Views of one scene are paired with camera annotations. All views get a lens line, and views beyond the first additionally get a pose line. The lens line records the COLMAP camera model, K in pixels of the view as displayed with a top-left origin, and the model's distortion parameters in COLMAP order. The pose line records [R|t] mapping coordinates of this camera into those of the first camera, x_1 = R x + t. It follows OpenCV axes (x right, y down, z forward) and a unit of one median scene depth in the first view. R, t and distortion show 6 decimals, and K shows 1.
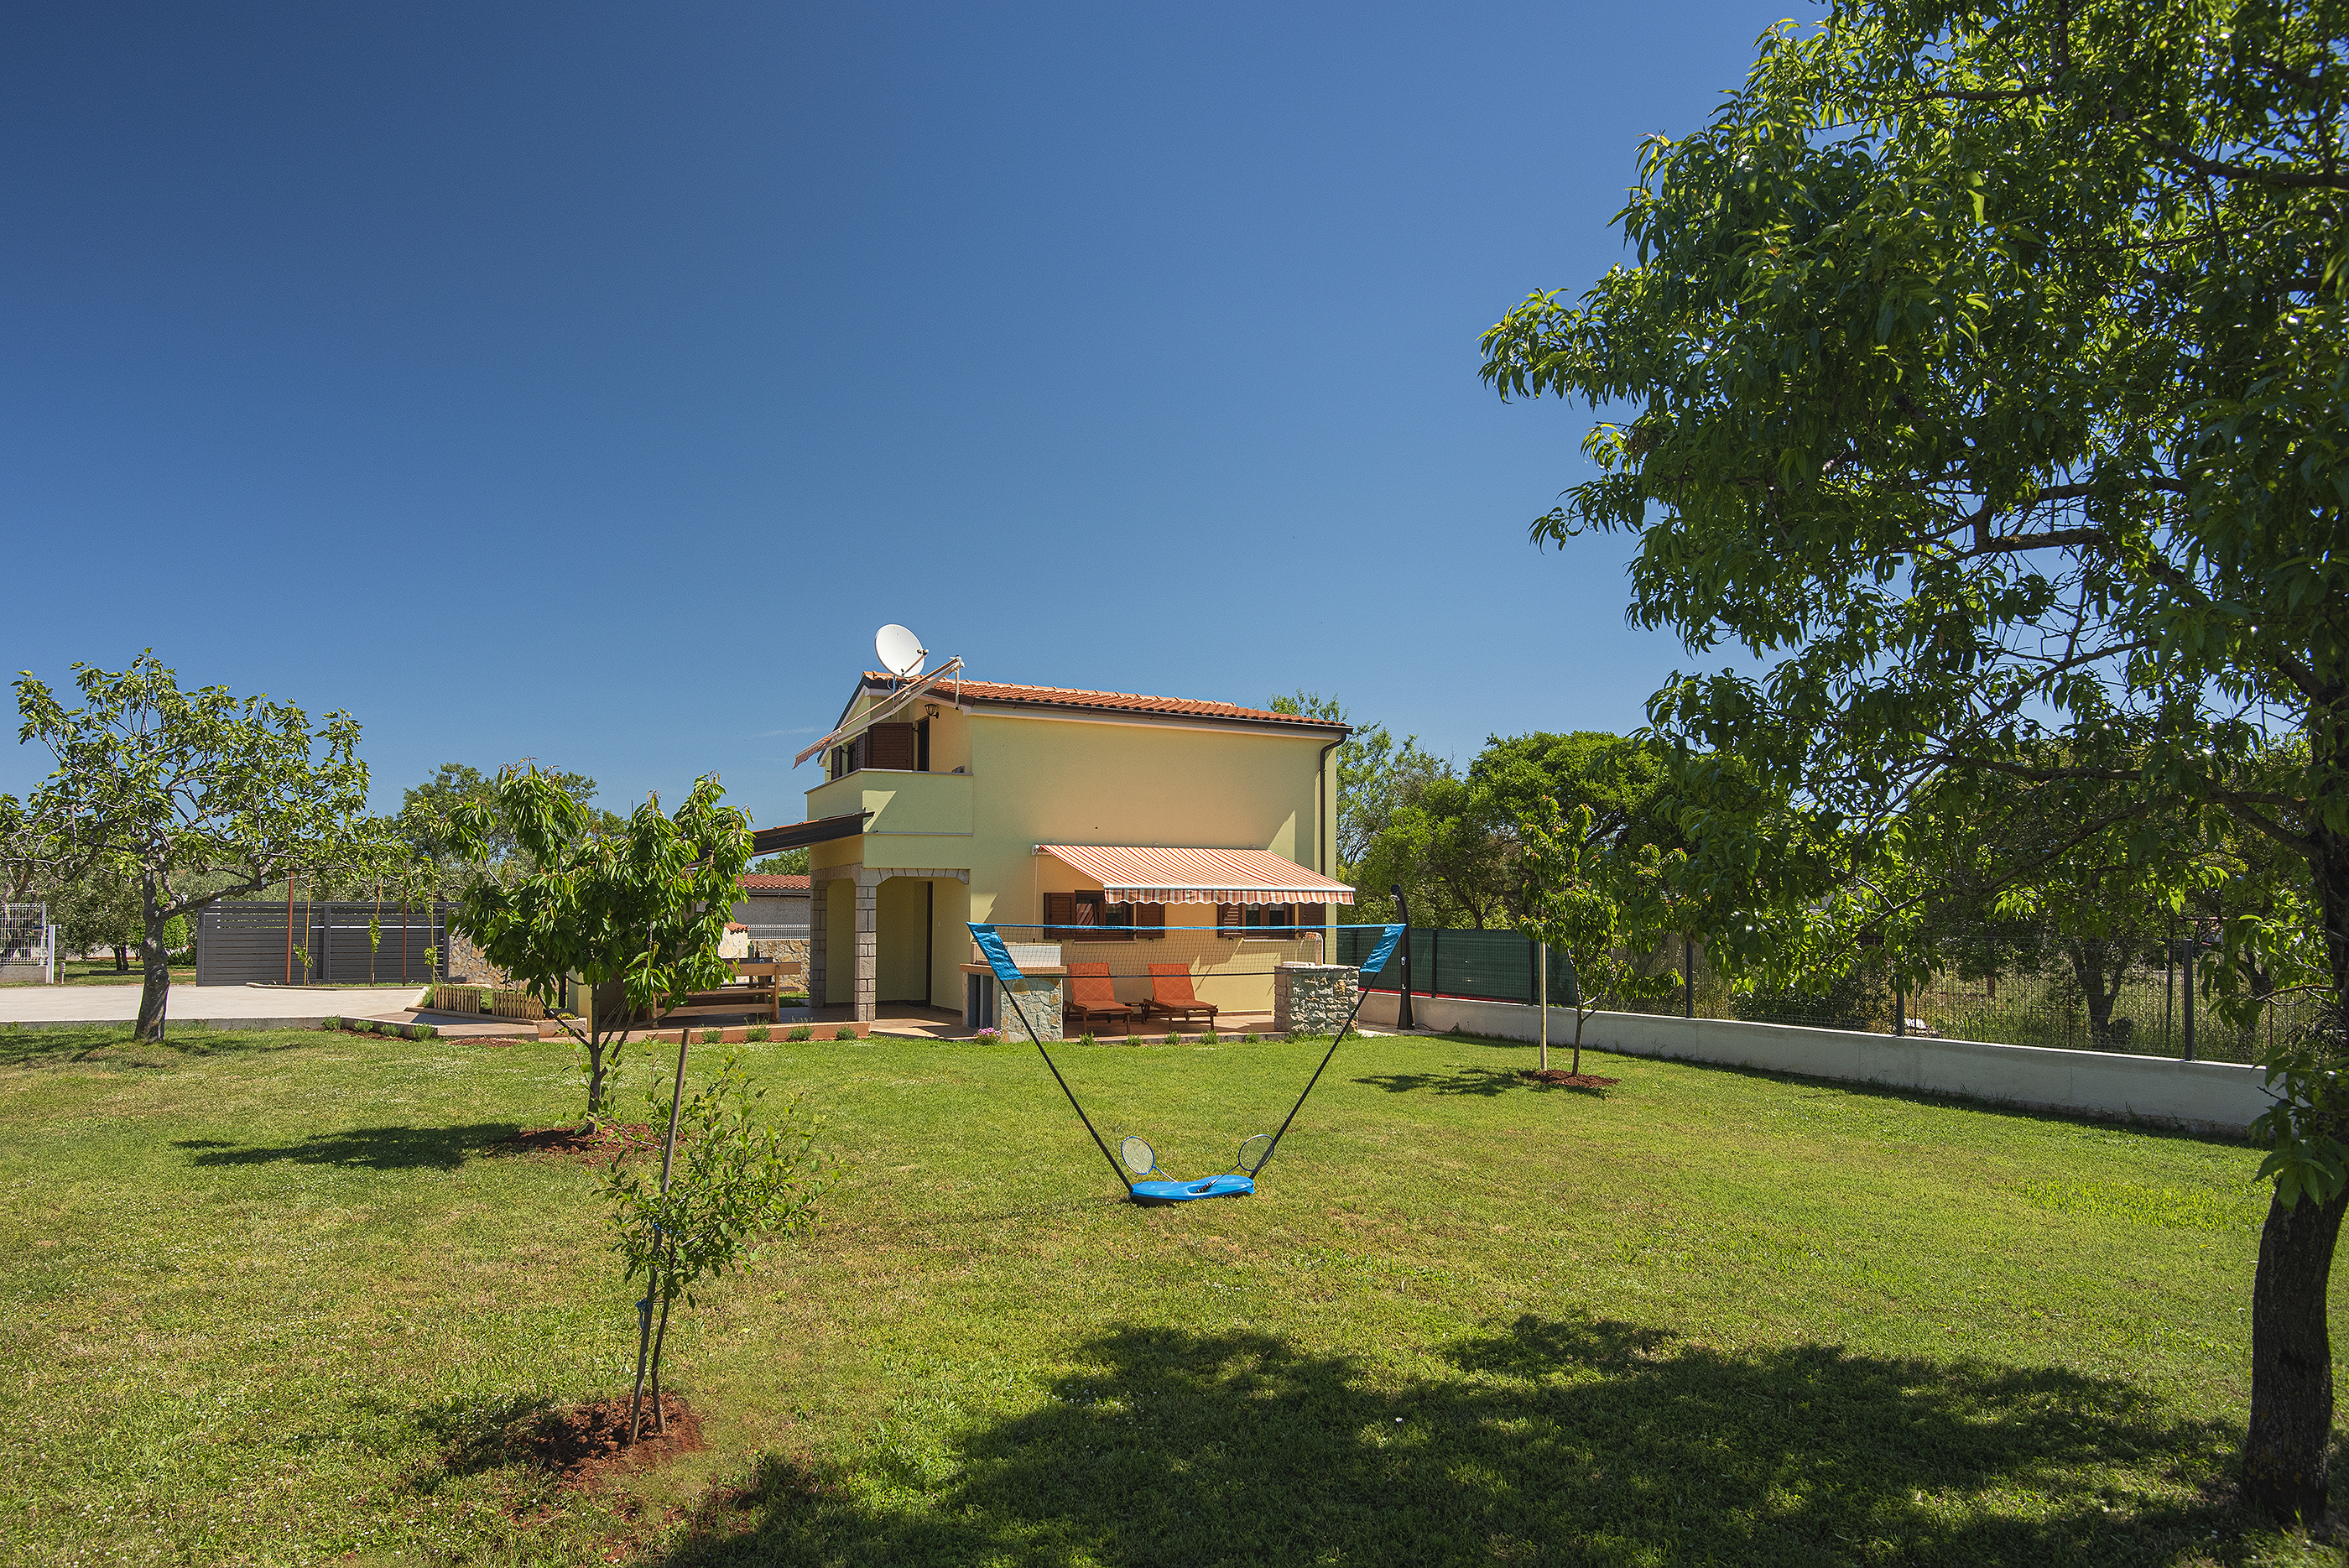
lens RADIAL K [[1264.4, 0, 1139.8], [0, 1264.4, 852.3], [0, 0, 1]] dist [0.001907, -0.000597]
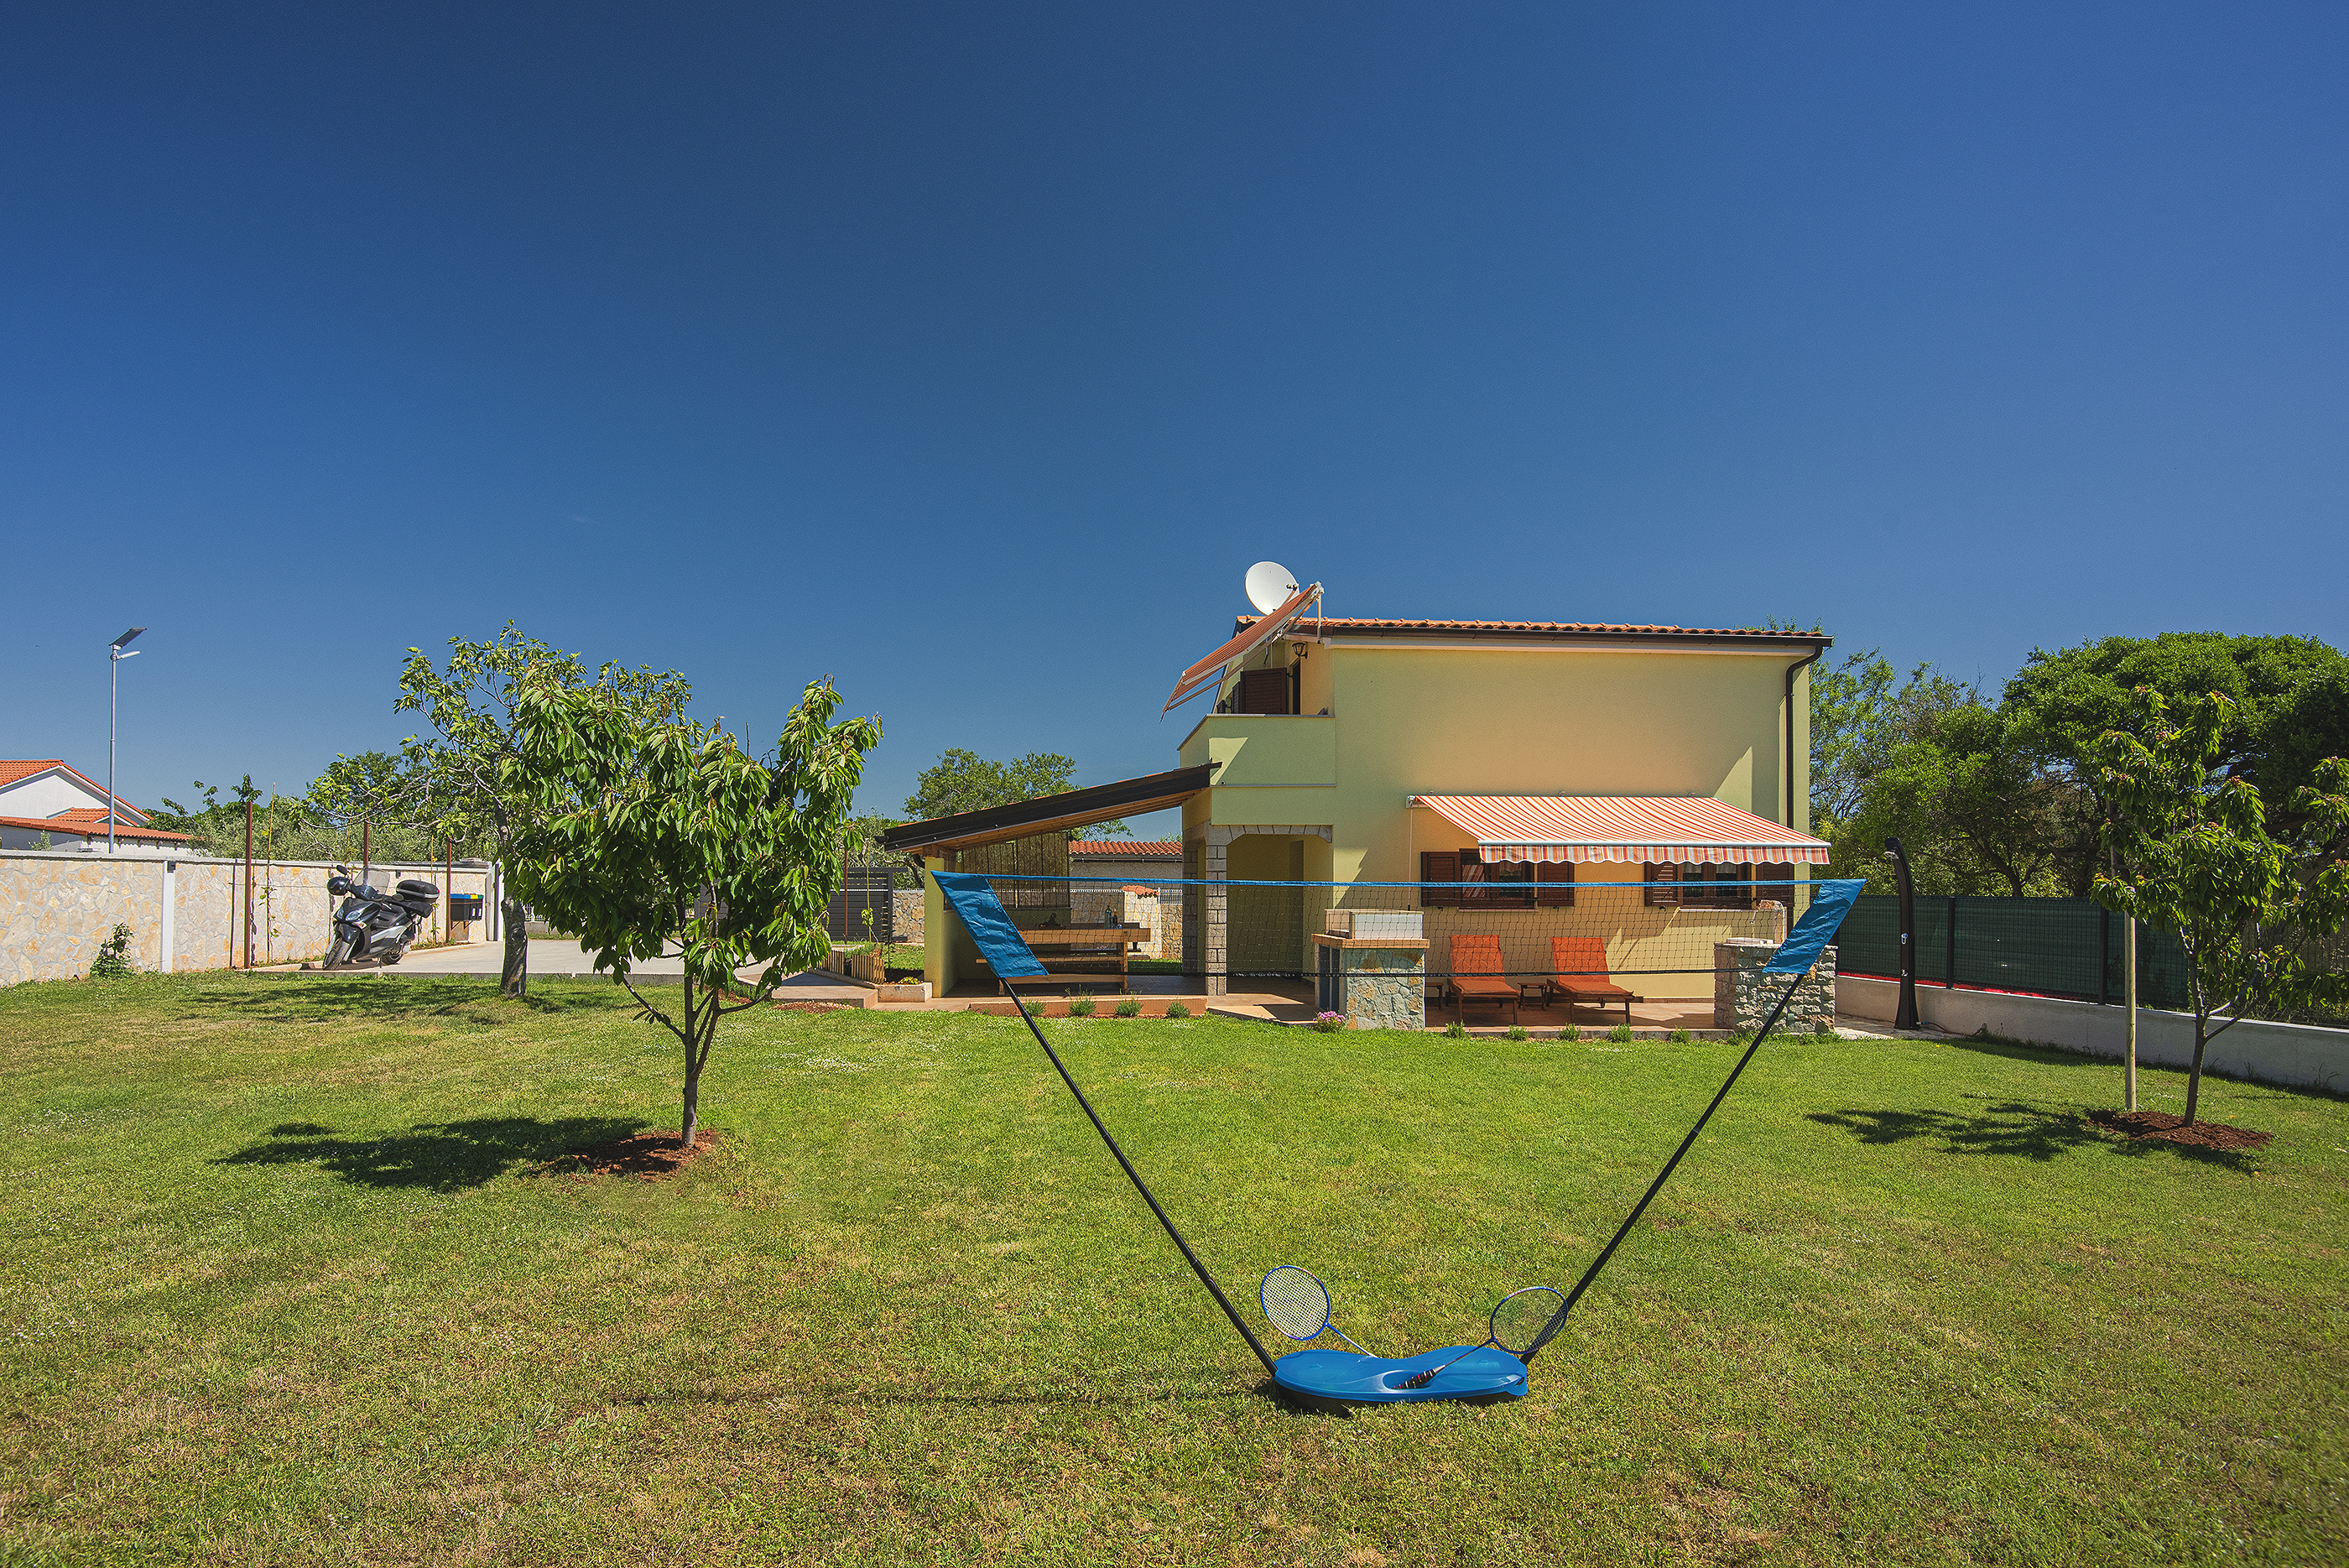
lens RADIAL K [[1181.2, 0, 1174.4], [0, 1181.2, 858.1], [0, 0, 1]] dist [-0.011914, -0.025674]
pose [[0.934985, -0.006306, -0.354630, 0.052739], [0.016304, 0.999549, 0.025212, 0.014007], [0.354311, -0.029355, 0.934667, 0.206854]]
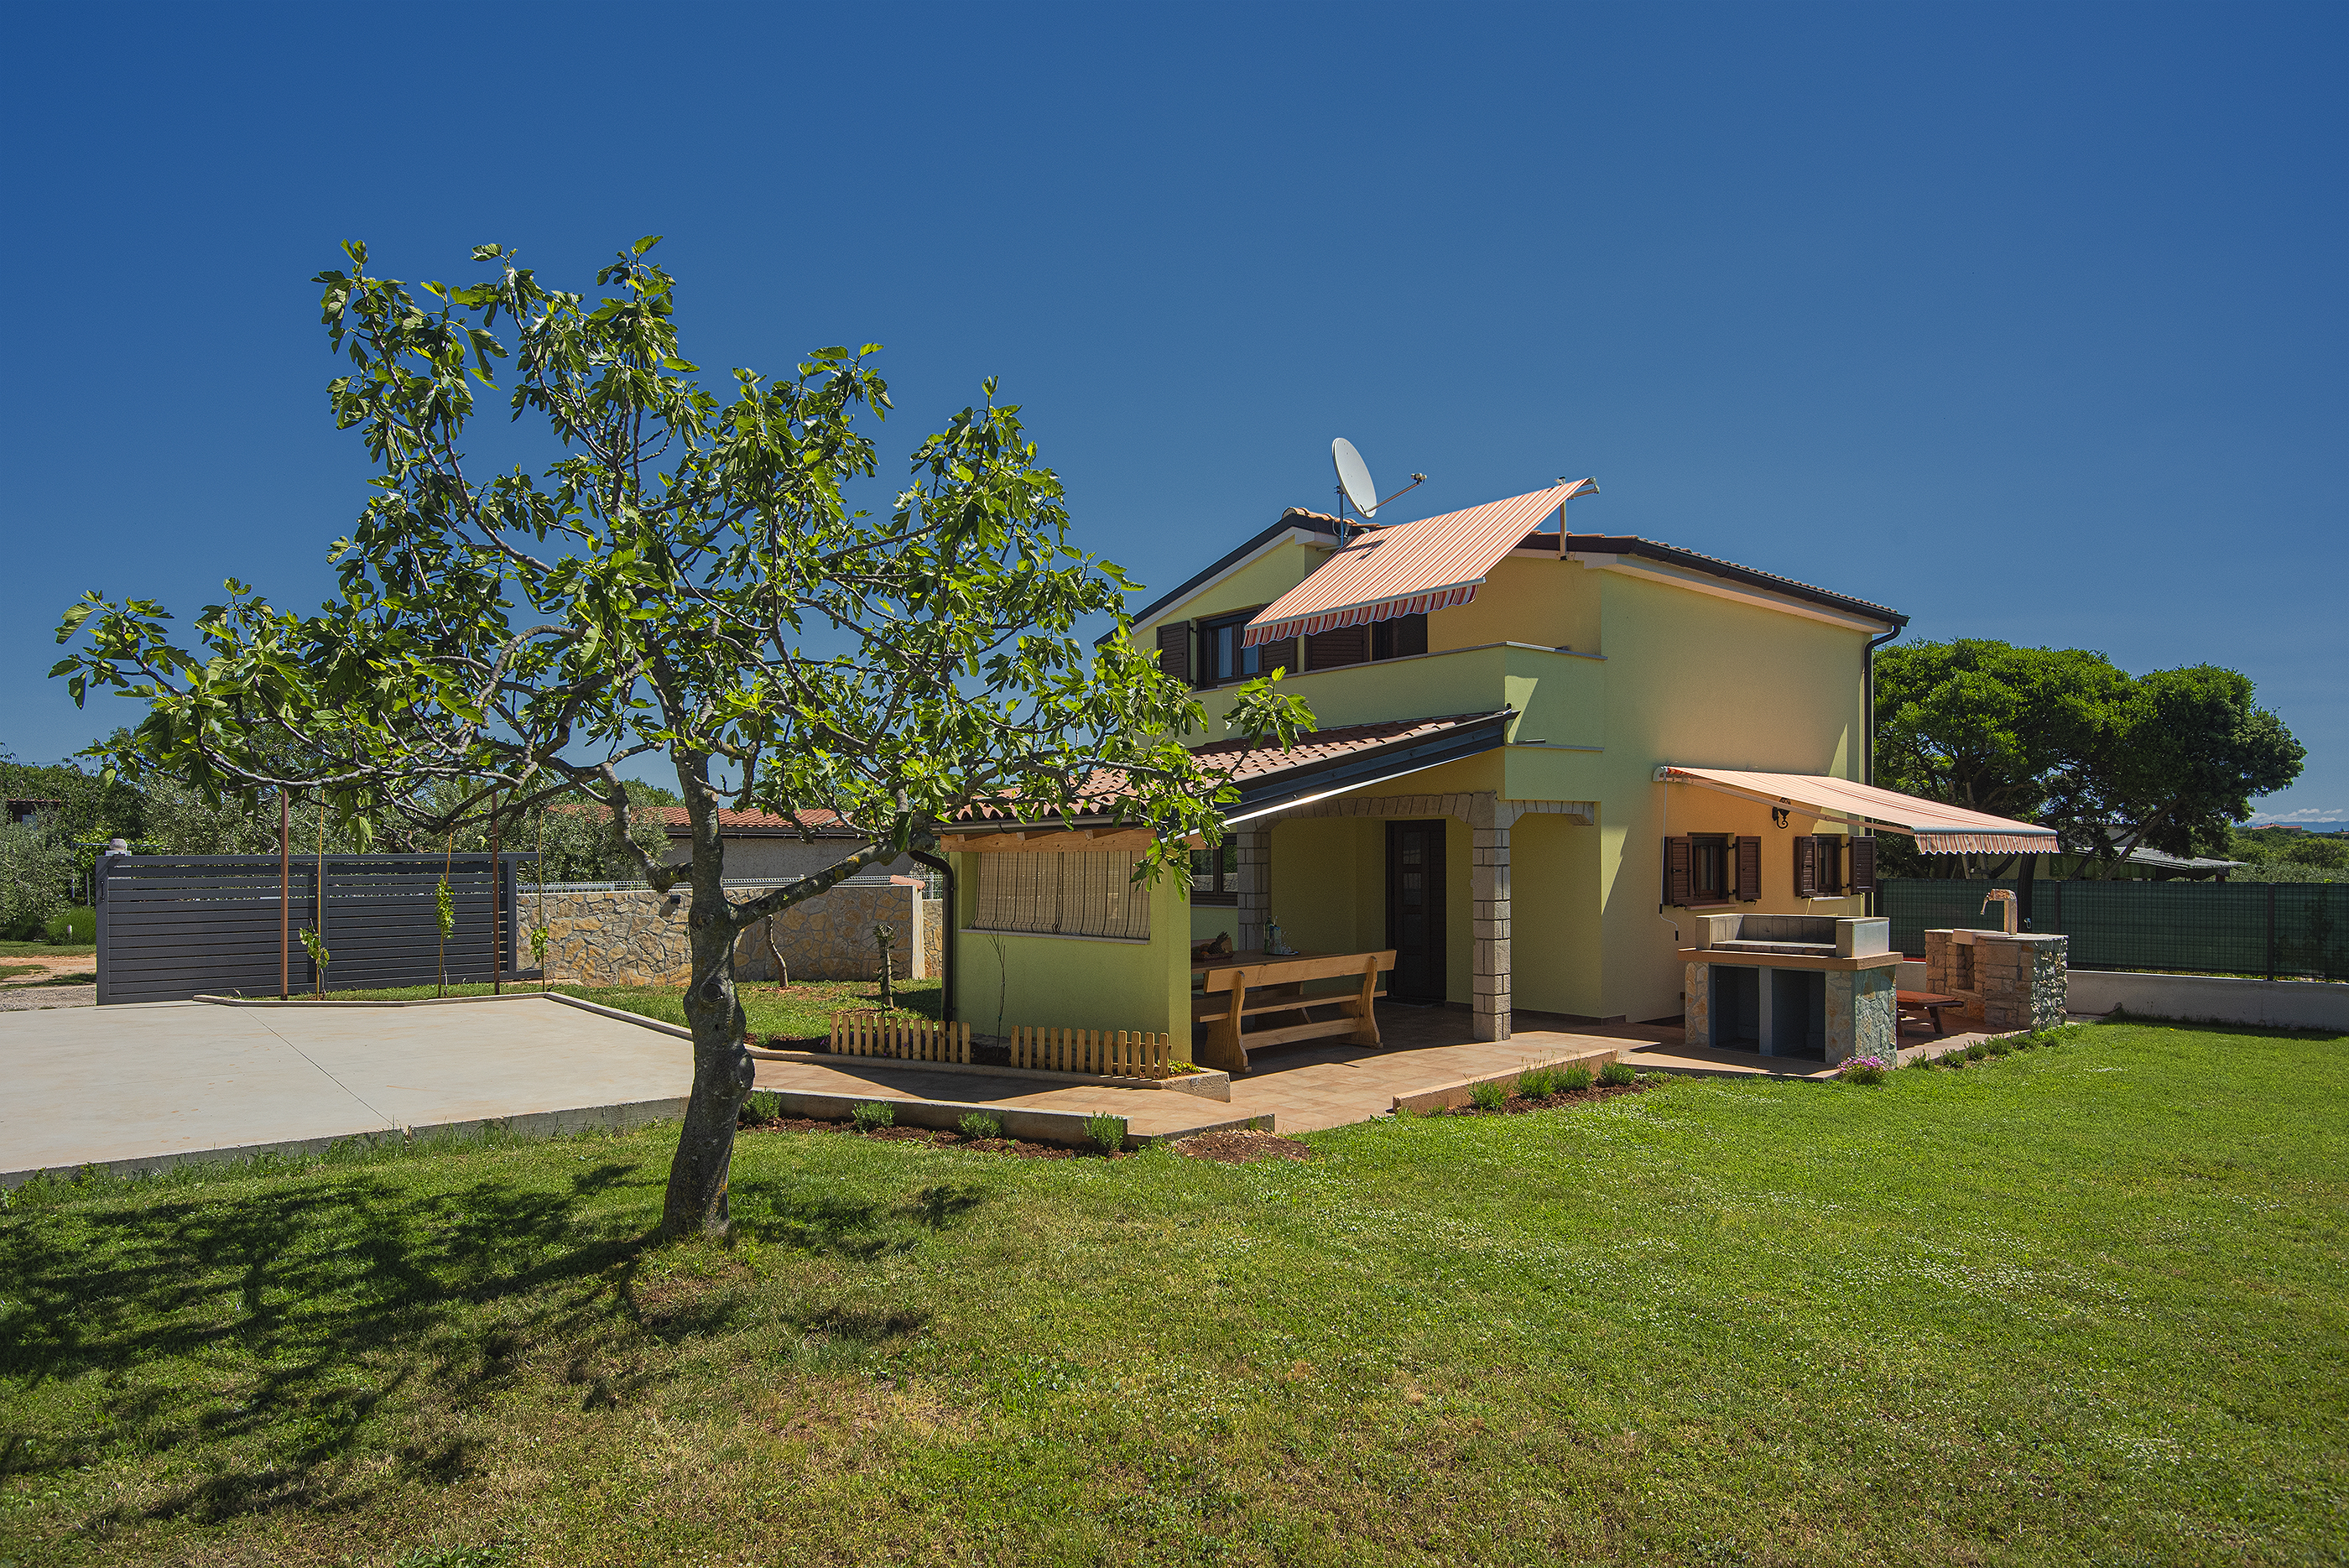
lens RADIAL K [[1264.4, 0, 1139.8], [0, 1264.4, 852.3], [0, 0, 1]] dist [0.001907, -0.000597]
pose [[0.968392, -0.008398, 0.249291, -0.546272], [-0.004461, 0.998690, 0.050972, 0.007108], [-0.249392, -0.050473, 0.967086, 0.429548]]
